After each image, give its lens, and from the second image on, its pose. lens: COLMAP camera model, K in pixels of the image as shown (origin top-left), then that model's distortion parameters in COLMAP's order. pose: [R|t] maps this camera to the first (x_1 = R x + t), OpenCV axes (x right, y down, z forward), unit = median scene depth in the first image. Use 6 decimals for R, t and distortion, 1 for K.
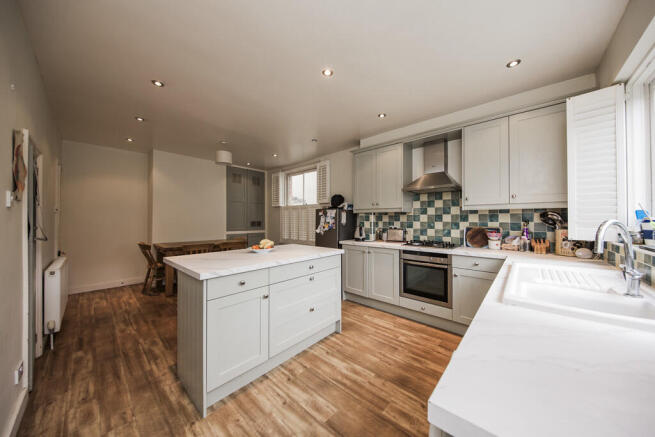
lens RADIAL K [[219.0, 0, 326.9], [0, 219.0, 218.1], [0, 0, 1]] dist [-0.000109, -0.000247]
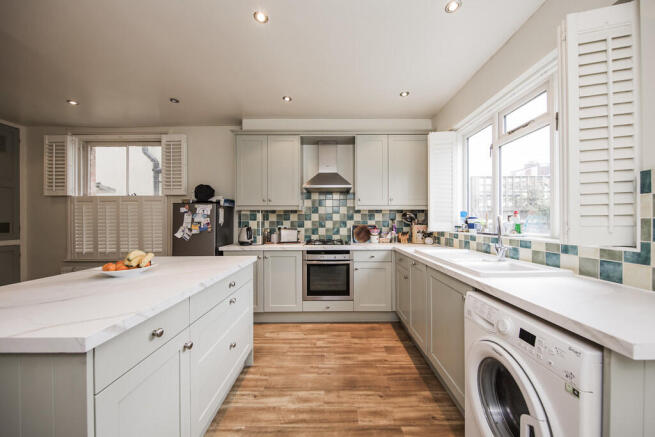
lens RADIAL K [[241.3, 0, 328.5], [0, 241.3, 220.9], [0, 0, 1]] dist [0.005371, -0.000399]
pose [[0.738408, -0.001055, 0.674353, -0.286945], [-0.001347, 0.999994, 0.003039, 0.016292], [-0.674353, -0.003152, 0.738402, 0.182793]]
